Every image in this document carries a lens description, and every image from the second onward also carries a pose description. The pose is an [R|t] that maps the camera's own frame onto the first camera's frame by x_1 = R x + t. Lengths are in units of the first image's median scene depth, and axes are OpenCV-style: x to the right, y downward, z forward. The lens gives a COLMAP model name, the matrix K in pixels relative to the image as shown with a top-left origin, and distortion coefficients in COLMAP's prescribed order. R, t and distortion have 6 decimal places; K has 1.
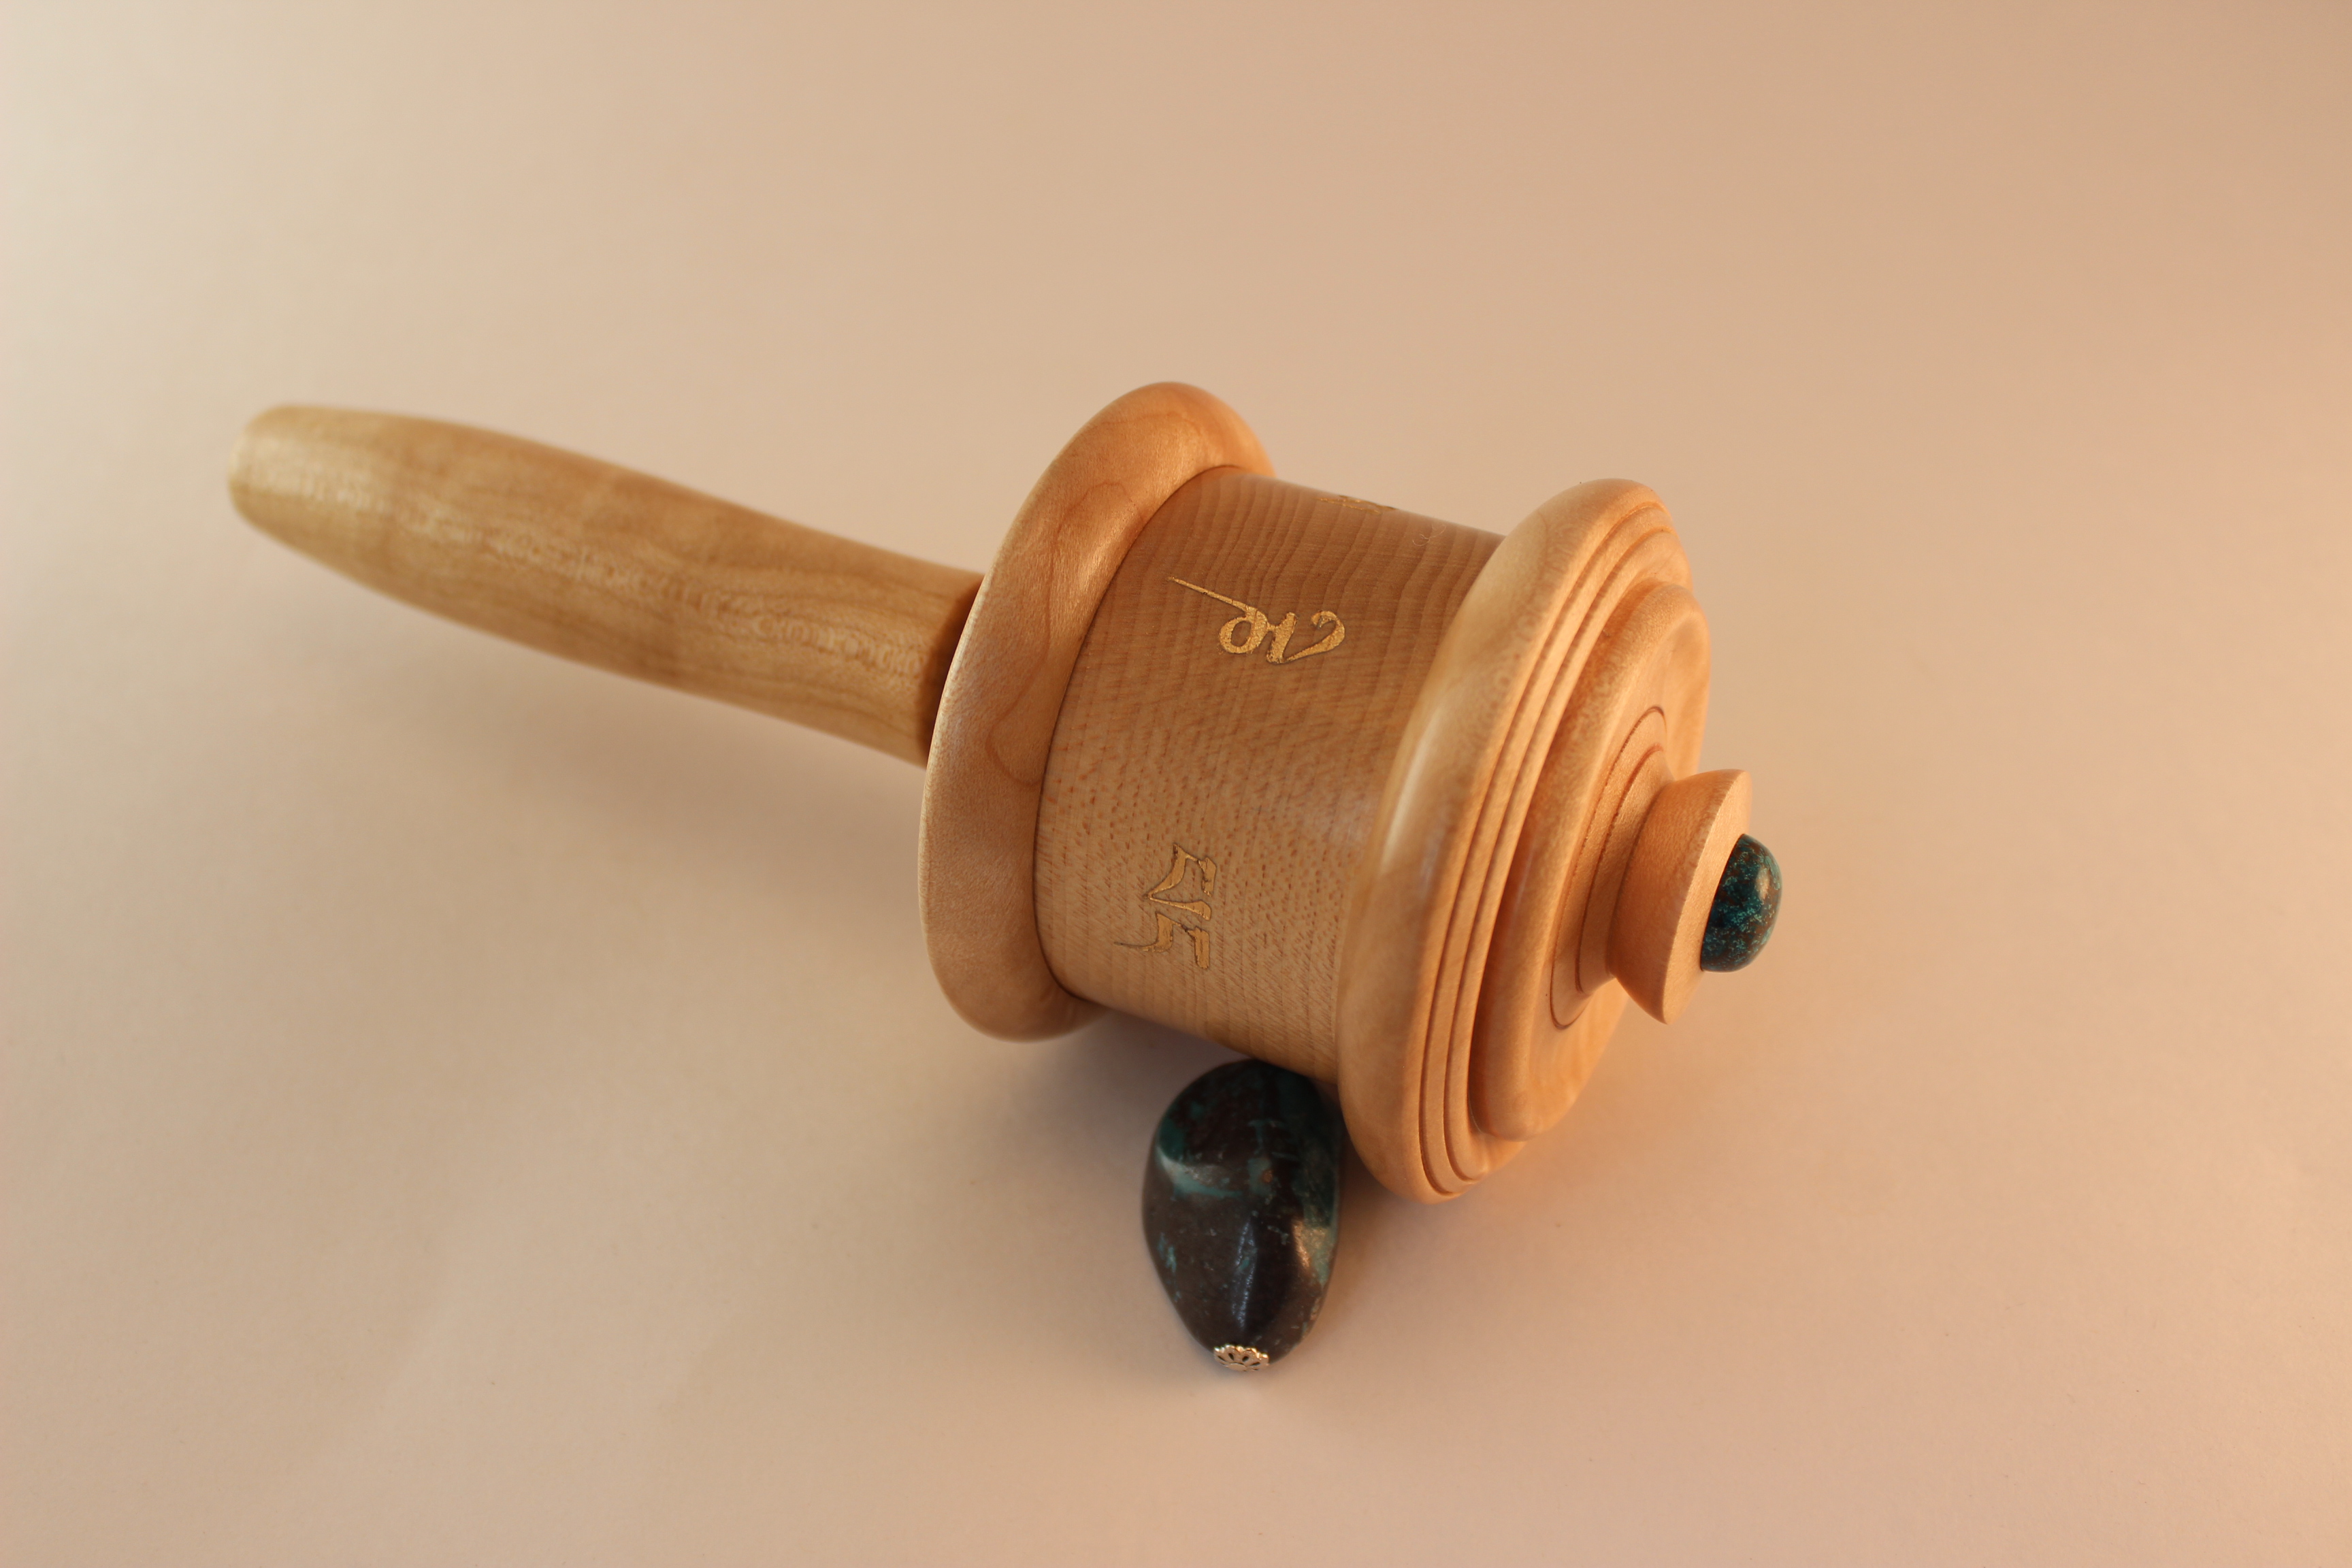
lens RADIAL K [[2420.2, 0, 1146.0], [0, 2420.2, 876.8], [0, 0, 1]] dist [-0.090754, -0.004049]
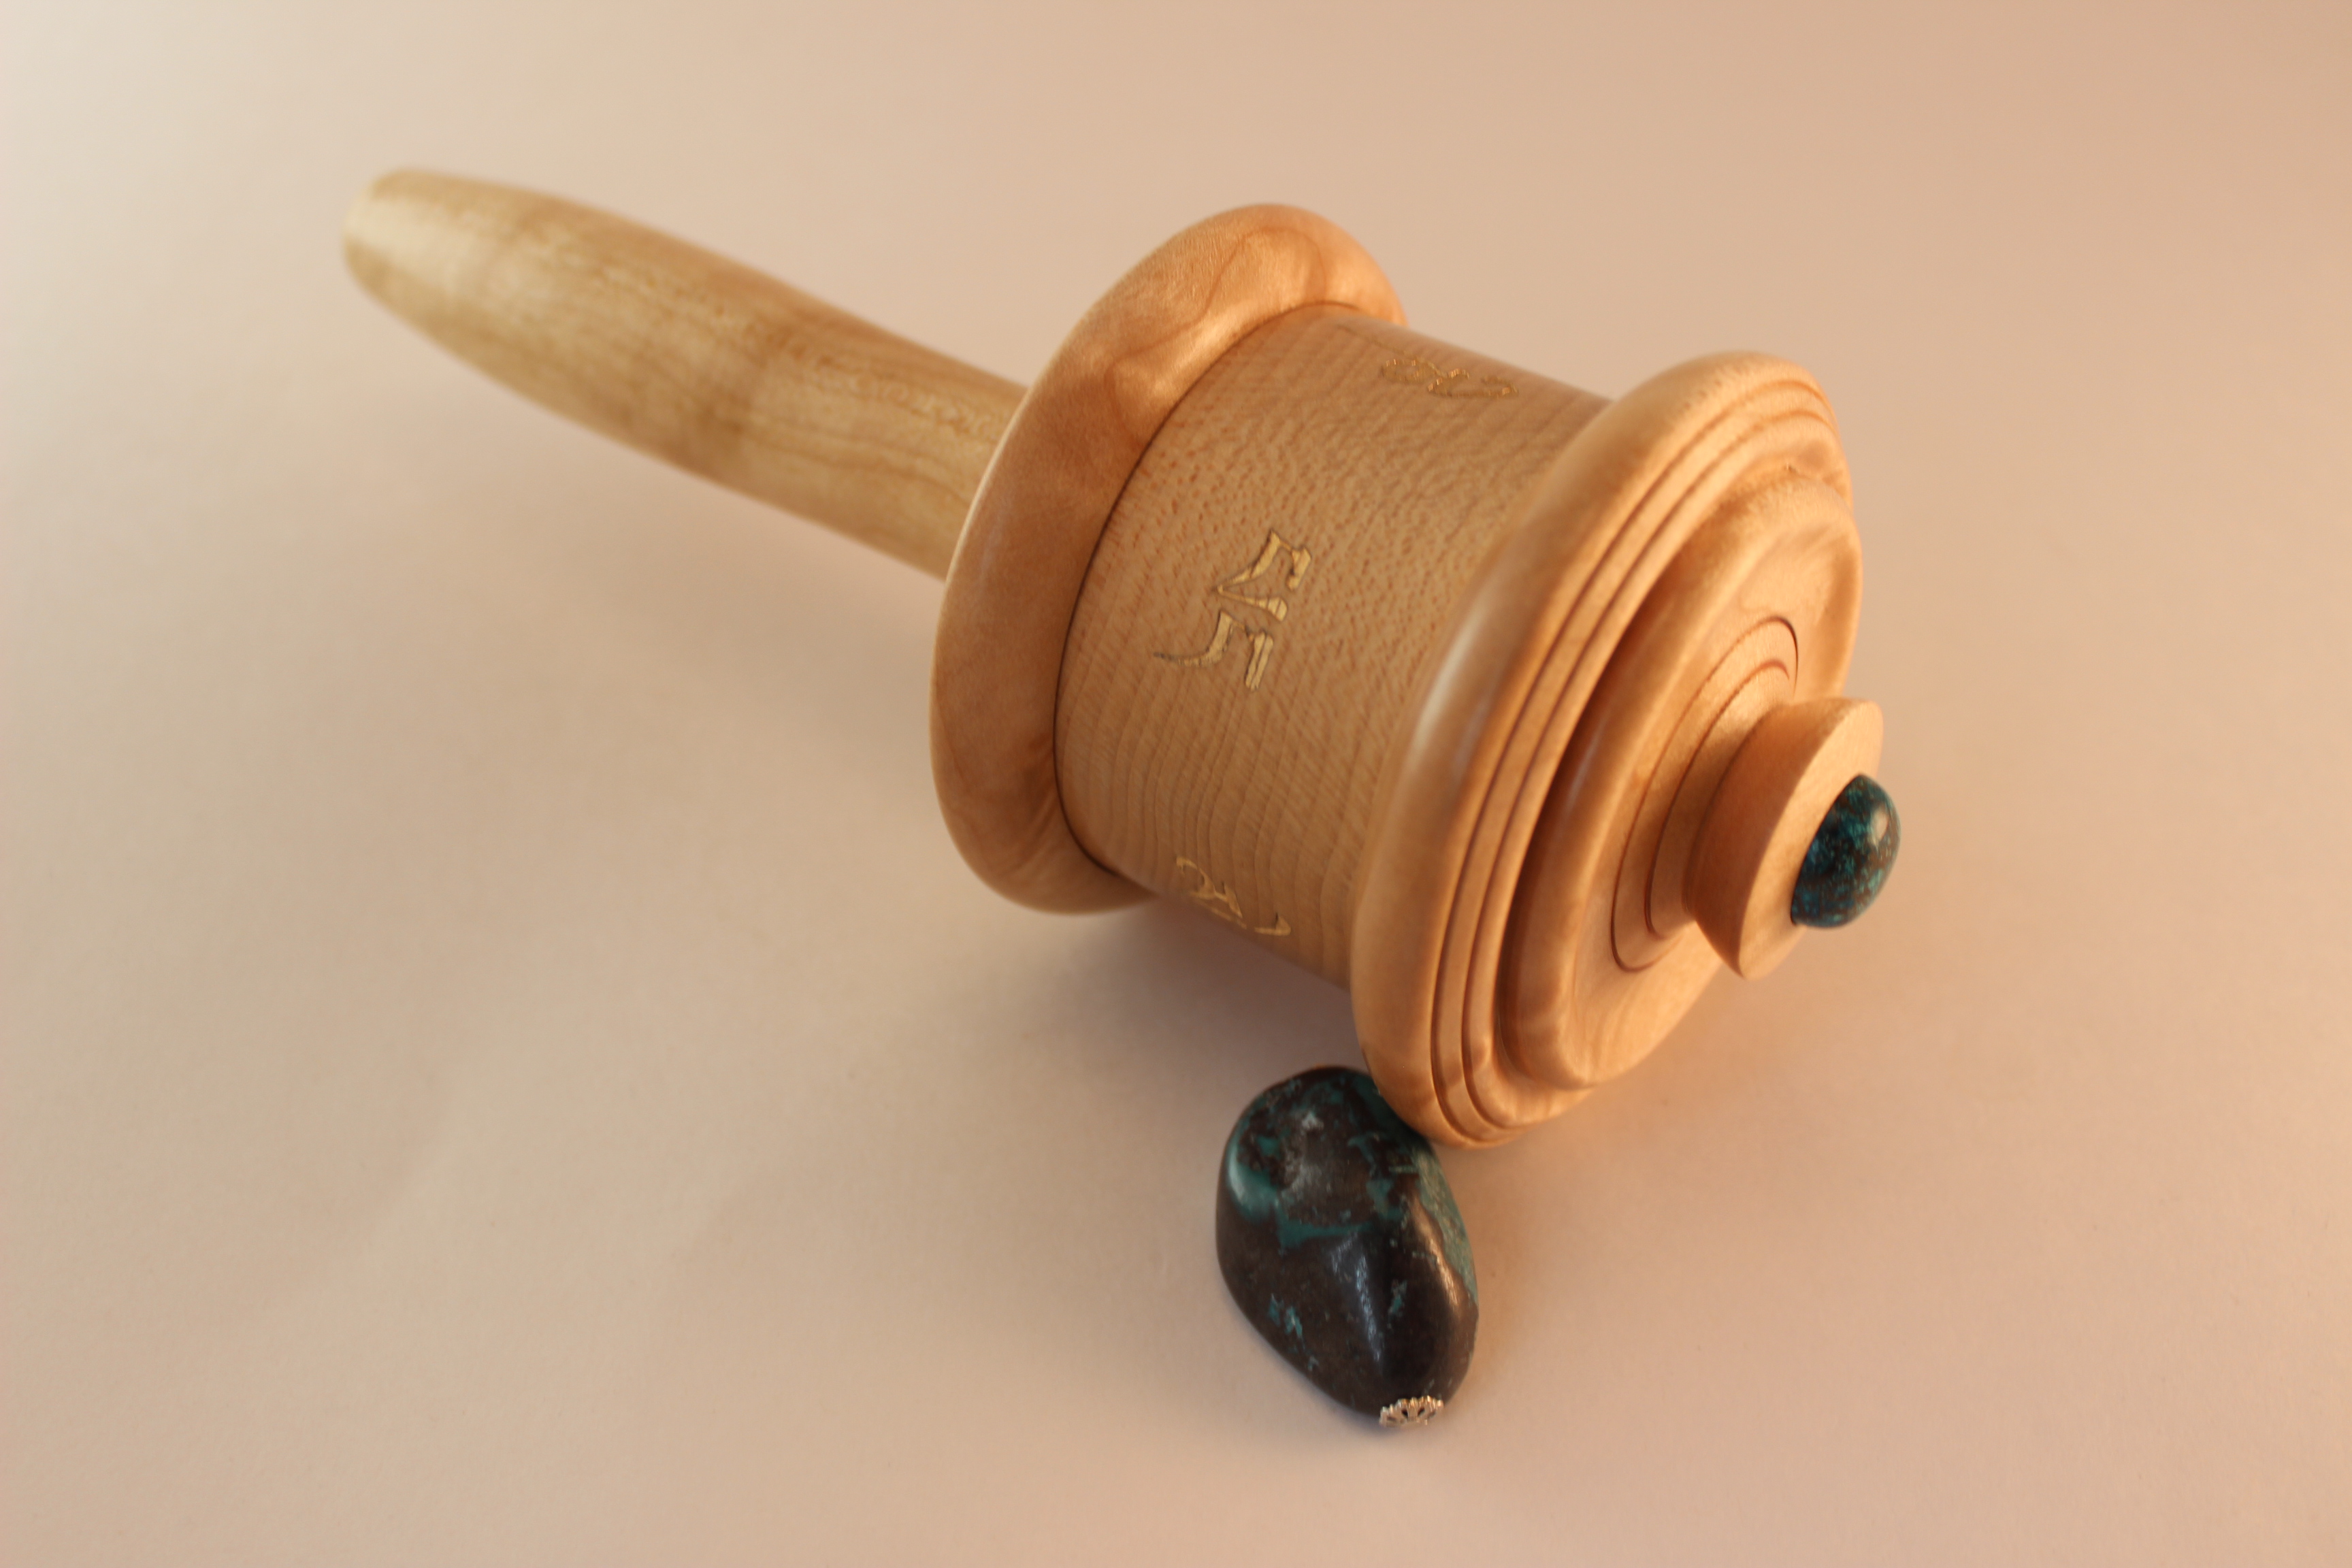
lens RADIAL K [[2420.2, 0, 1146.0], [0, 2420.2, 876.8], [0, 0, 1]] dist [-0.090754, -0.004049]
pose [[0.940408, 0.339892, -0.010312, 0.020896], [-0.311697, 0.849482, -0.425707, 0.480685], [-0.135935, 0.403552, 0.904802, 0.260935]]
